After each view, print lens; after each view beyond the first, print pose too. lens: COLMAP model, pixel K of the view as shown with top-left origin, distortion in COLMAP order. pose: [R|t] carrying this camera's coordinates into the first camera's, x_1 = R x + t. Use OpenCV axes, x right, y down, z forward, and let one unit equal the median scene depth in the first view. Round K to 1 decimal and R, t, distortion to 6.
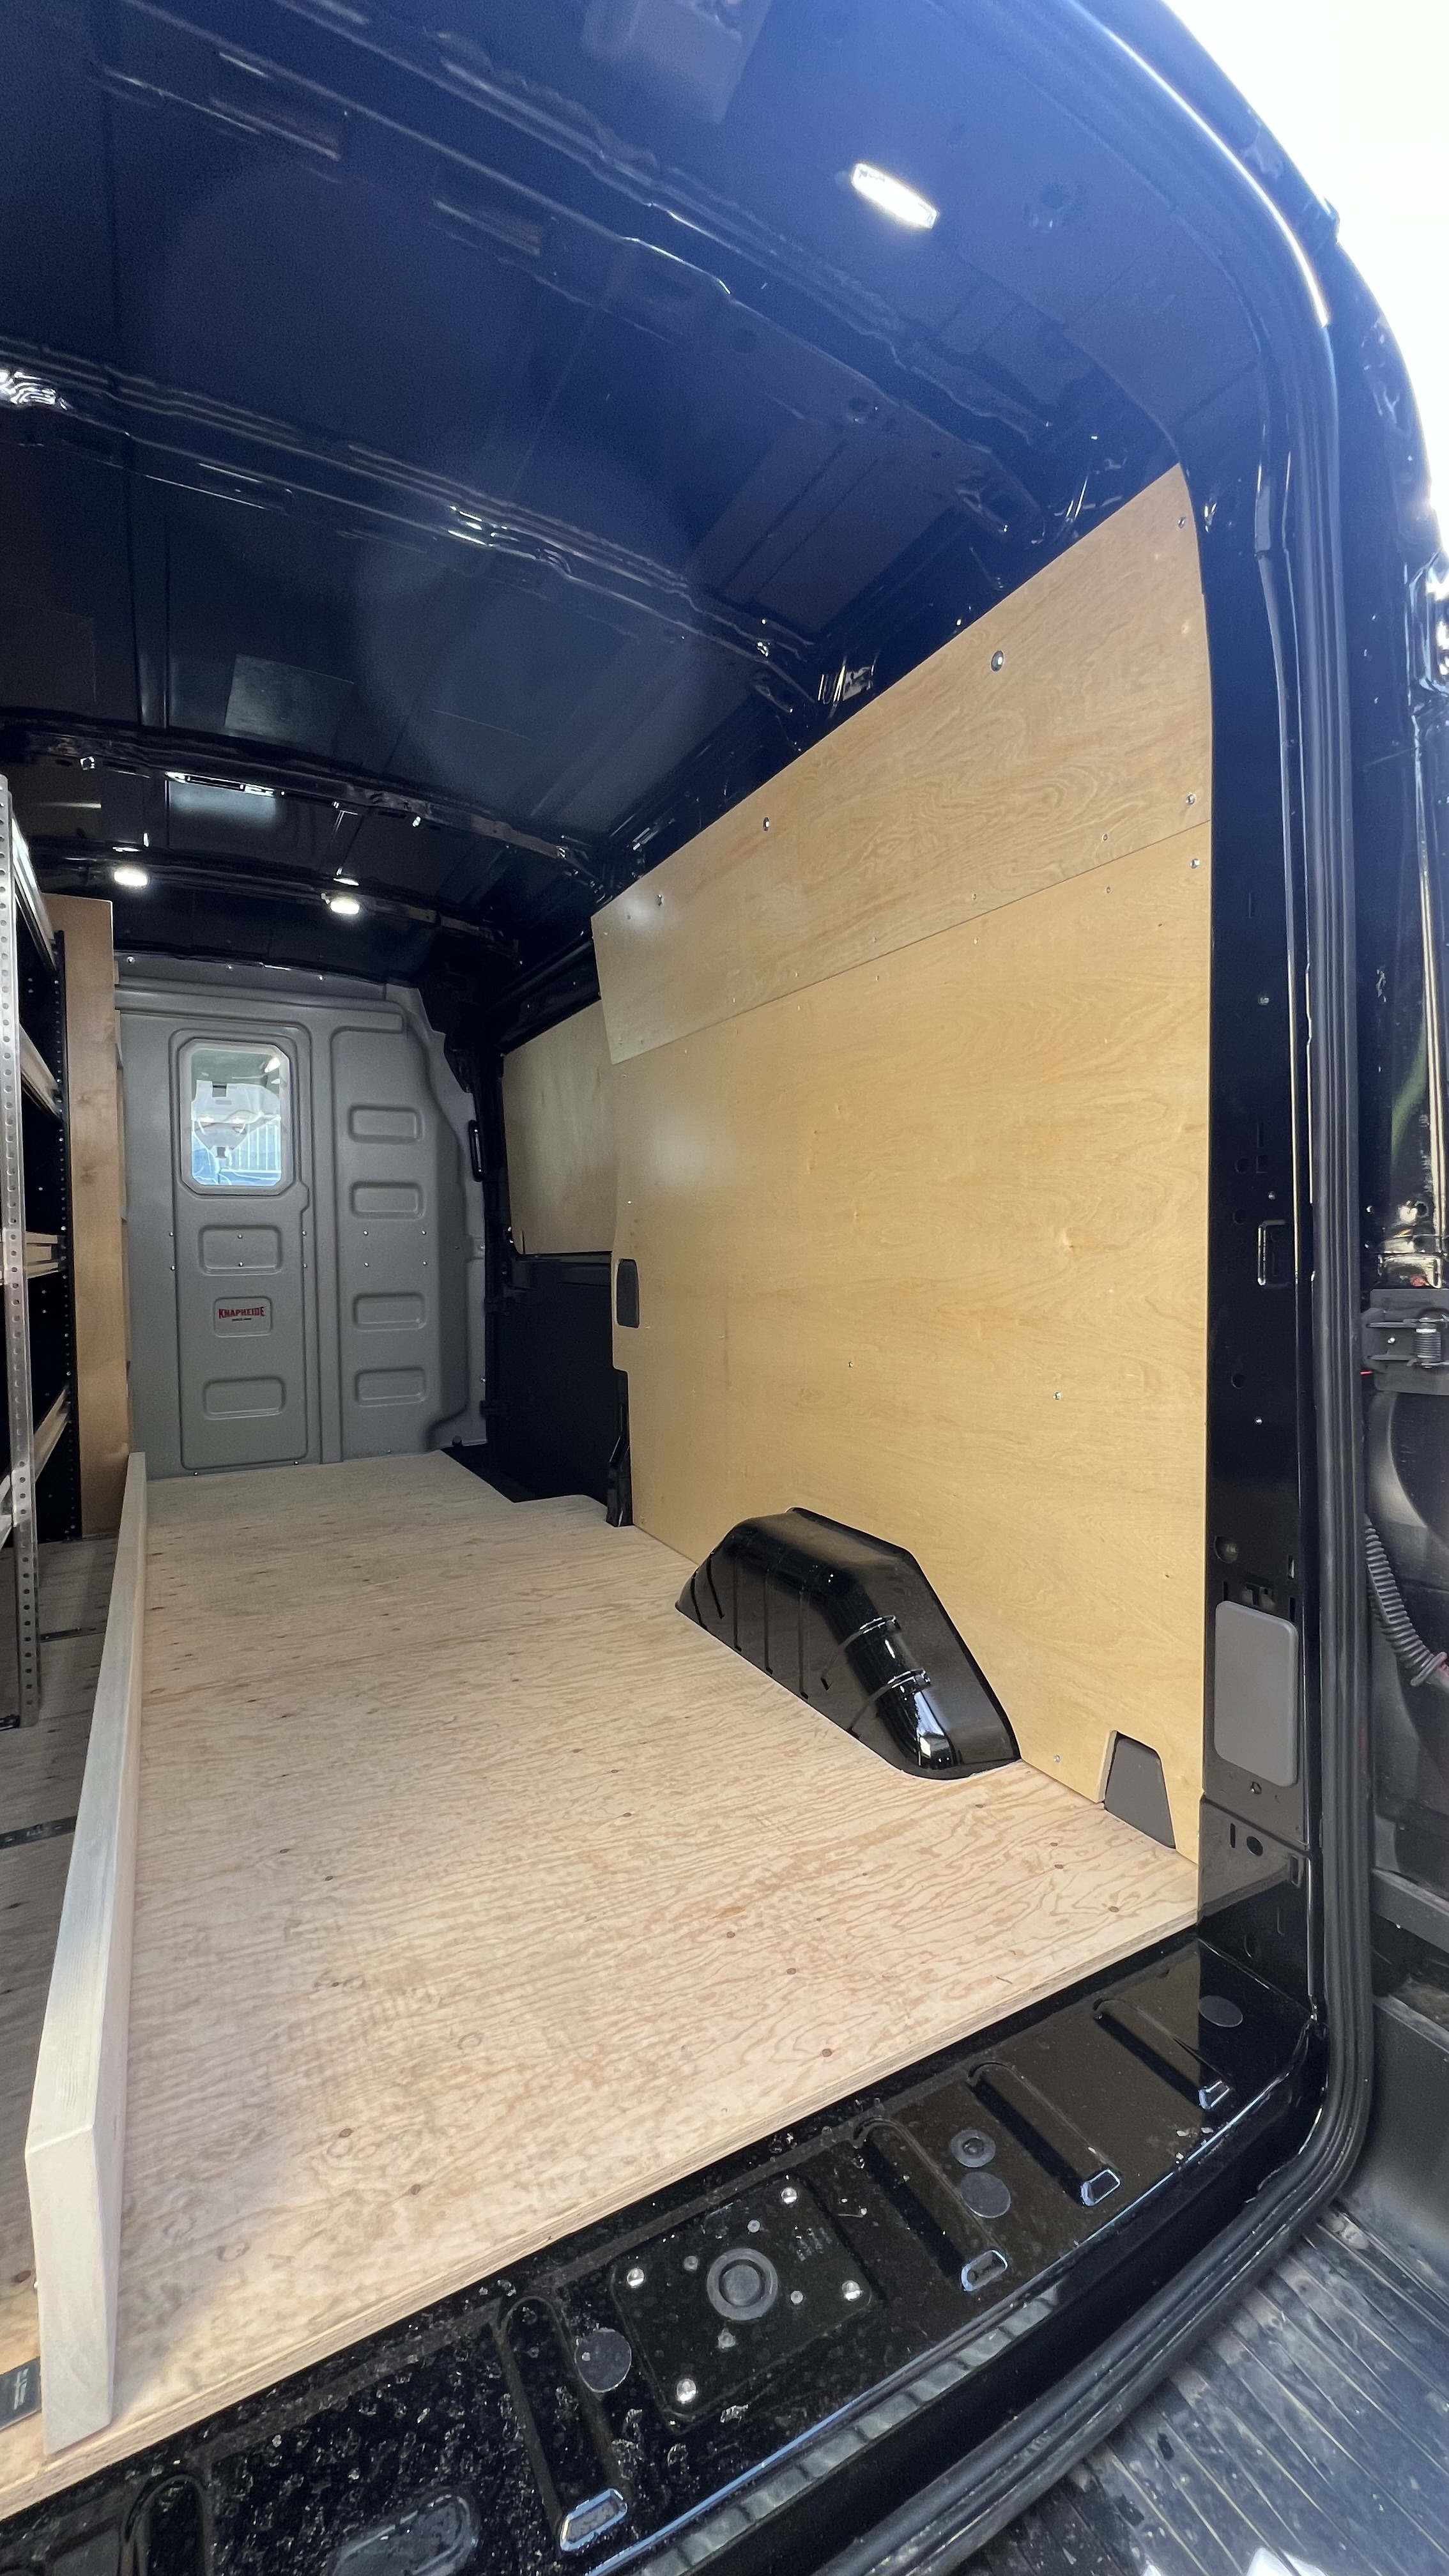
lens RADIAL K [[1022.6, 0, 731.3], [0, 1022.6, 1285.6], [0, 0, 1]] dist [-0.001180, 0.000881]
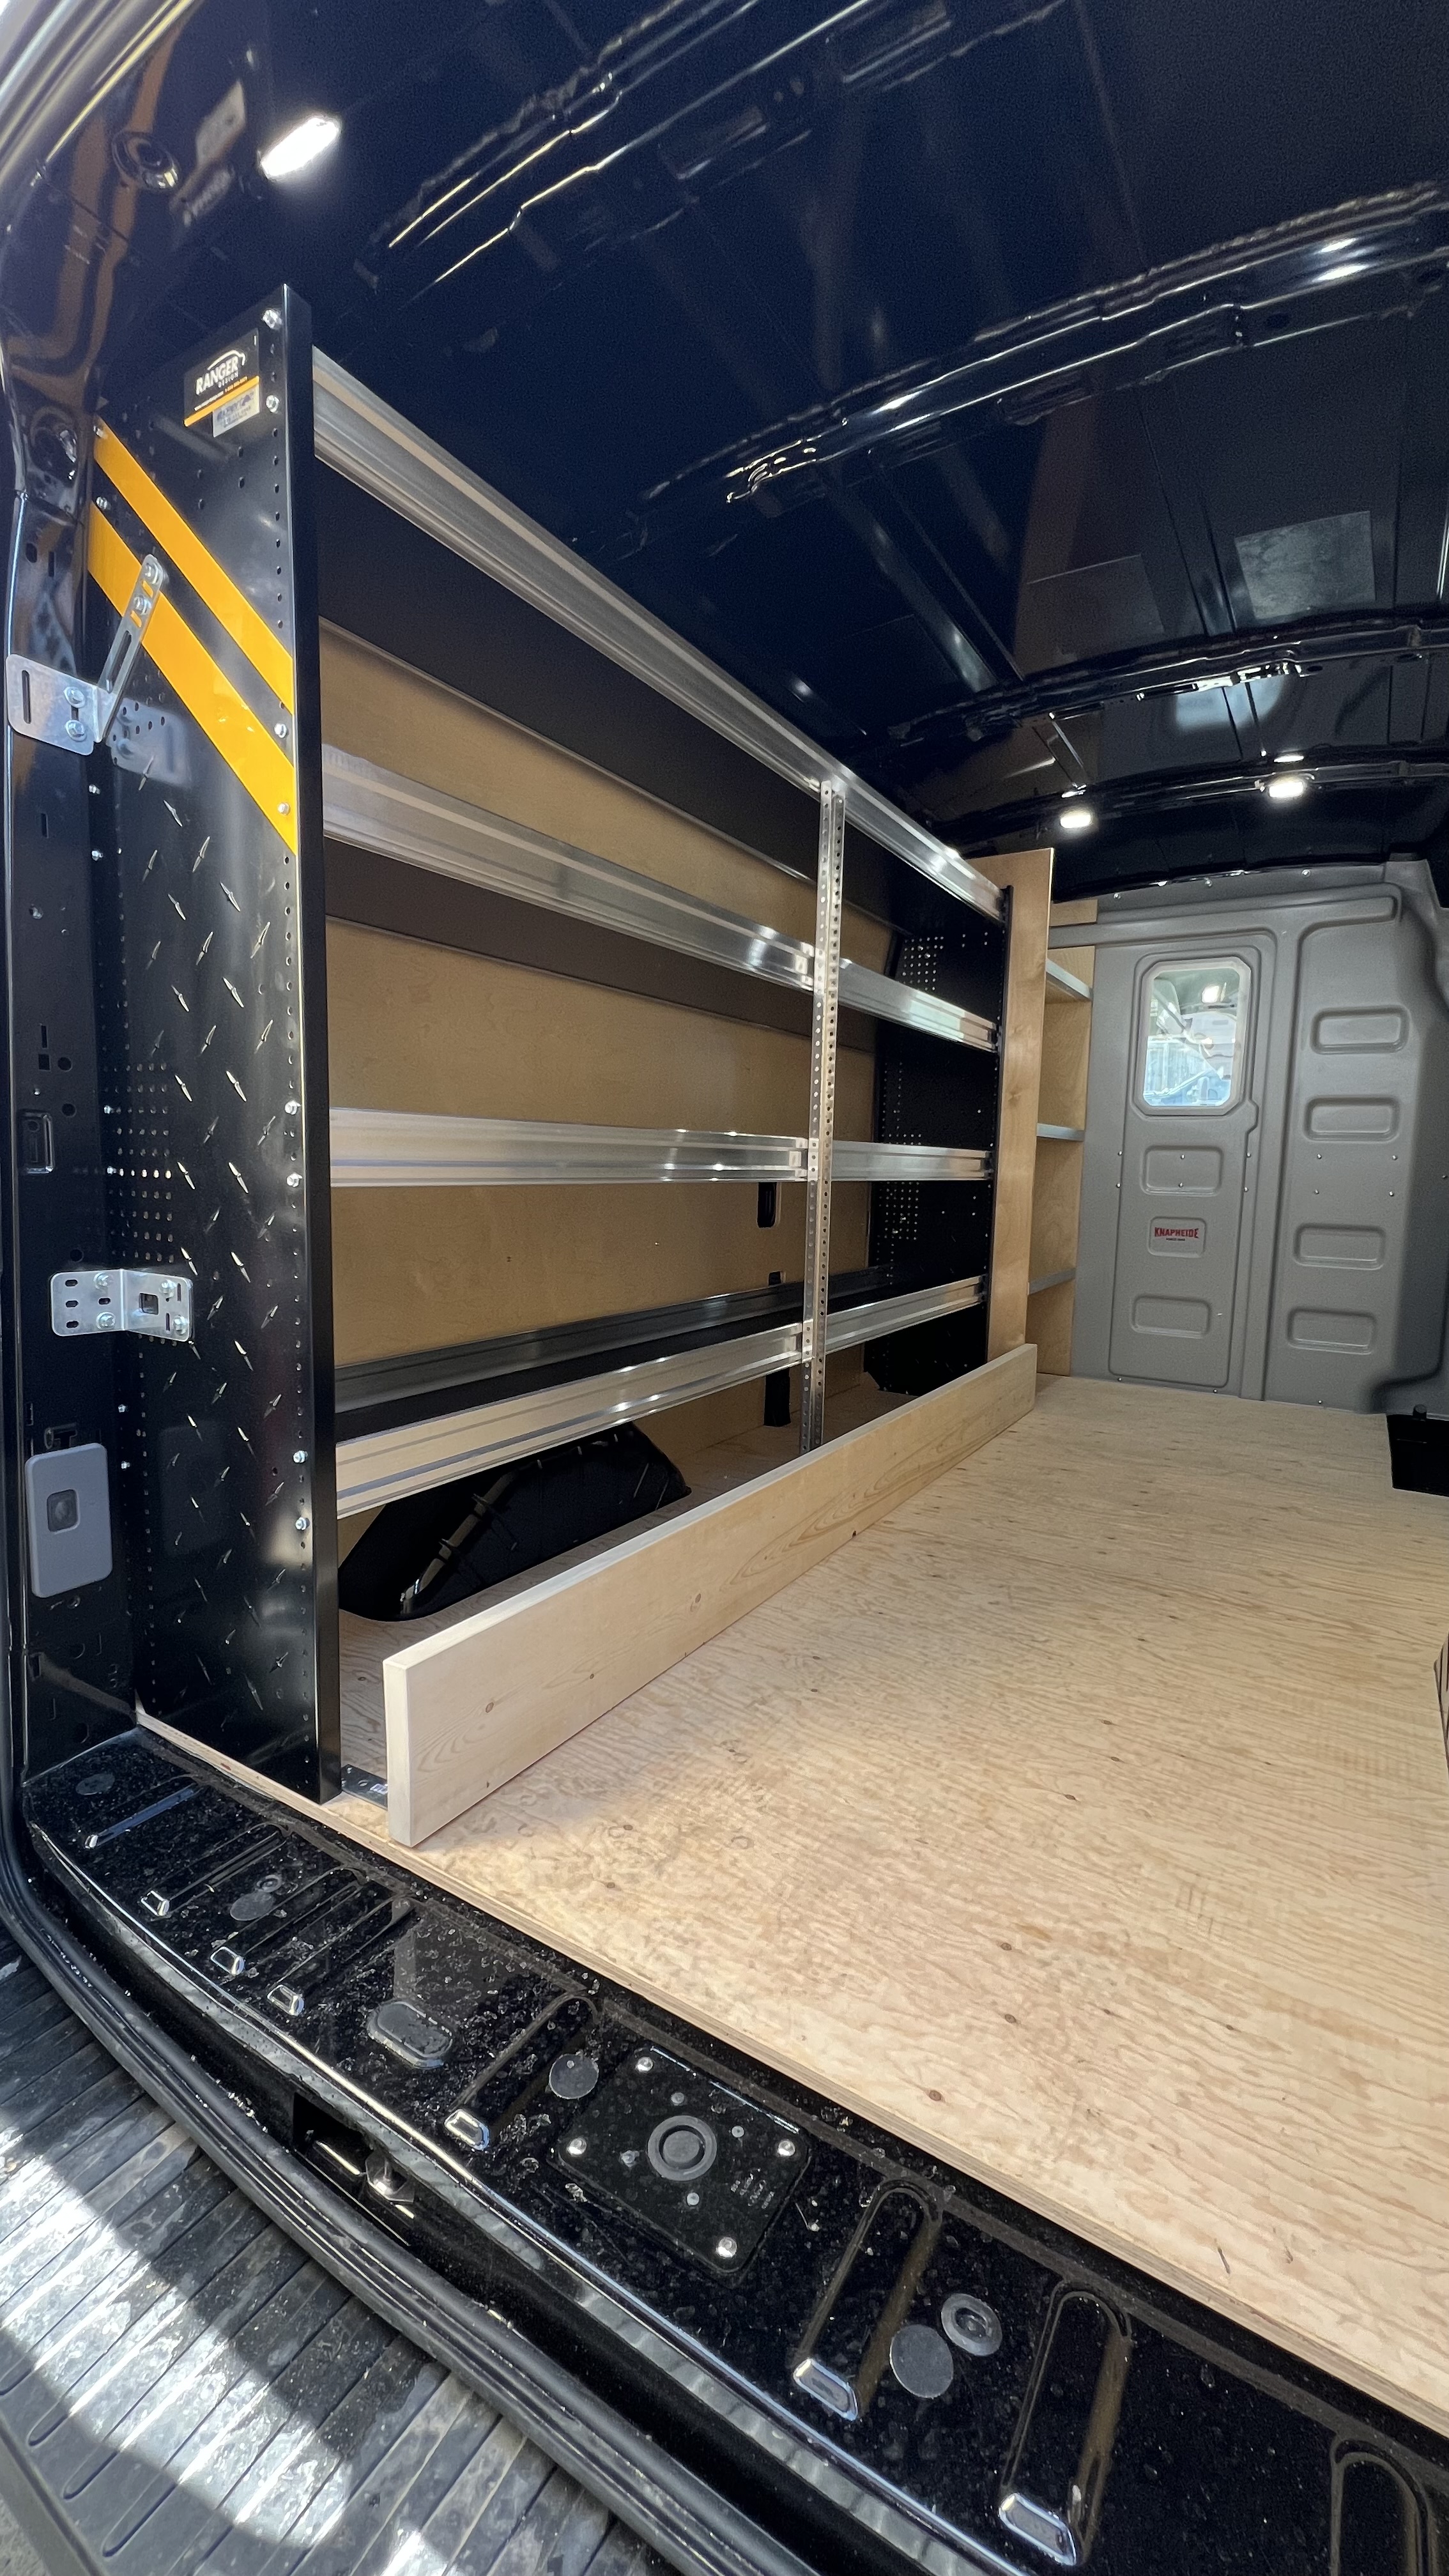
lens RADIAL K [[1022.6, 0, 735.4], [0, 1022.6, 1283.3], [0, 0, 1]] dist [-0.001180, 0.000881]
pose [[0.497159, 0.122738, -0.858935, 0.369403], [-0.065595, 0.992428, 0.103847, -0.000696], [0.865177, 0.004713, 0.501445, 0.236774]]
